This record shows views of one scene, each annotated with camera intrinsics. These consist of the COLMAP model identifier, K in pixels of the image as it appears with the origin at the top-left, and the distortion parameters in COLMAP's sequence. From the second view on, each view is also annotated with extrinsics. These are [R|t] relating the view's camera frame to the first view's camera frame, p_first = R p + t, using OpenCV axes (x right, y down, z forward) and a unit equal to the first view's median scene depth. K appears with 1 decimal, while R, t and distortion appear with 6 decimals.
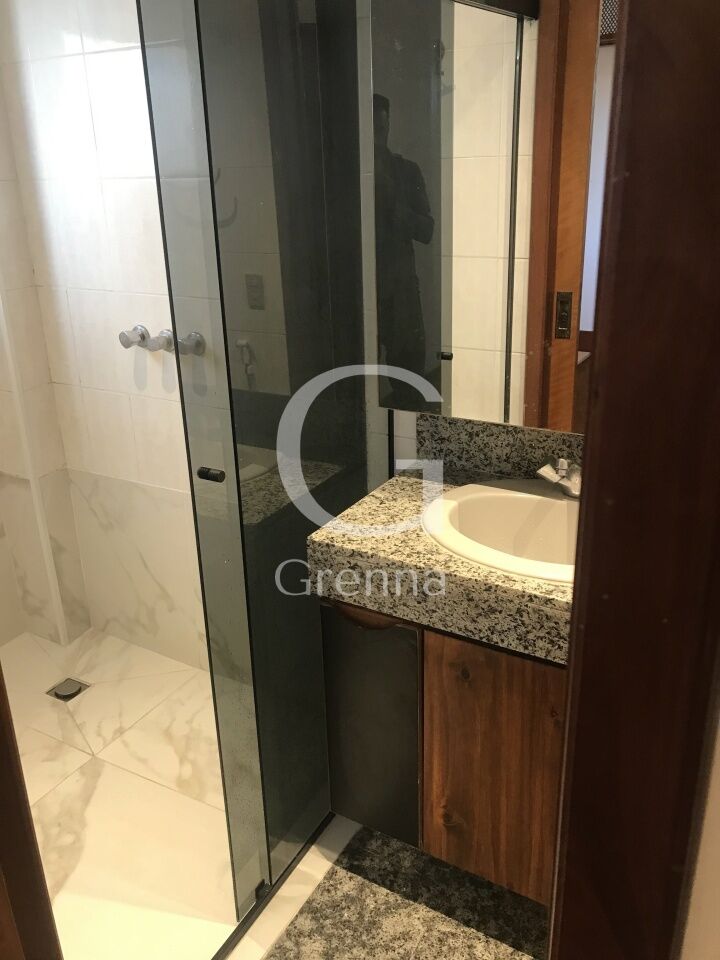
lens RADIAL K [[802.4, 0, 360.0], [0, 802.4, 480.0], [0, 0, 1]] dist [0.003275, 0.001804]
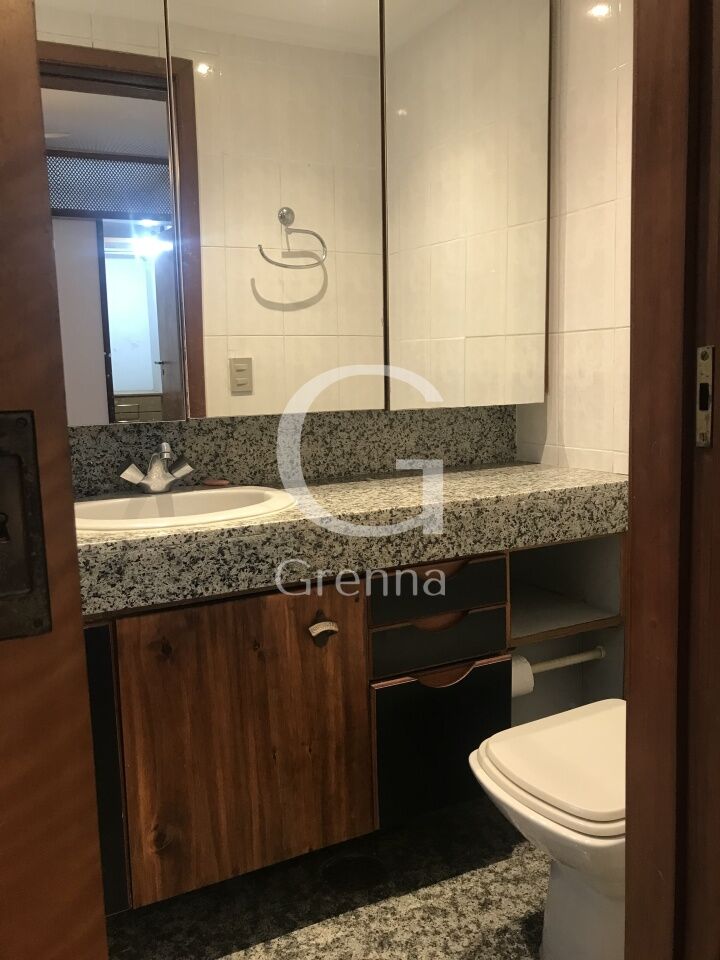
lens RADIAL K [[802.4, 0, 360.0], [0, 802.4, 480.0], [0, 0, 1]] dist [0.003275, 0.001804]
pose [[0.535434, -0.100524, 0.838573, -0.572481], [0.321854, 0.942255, -0.092553, 0.225688], [-0.780846, 0.319454, 0.536869, 0.238130]]
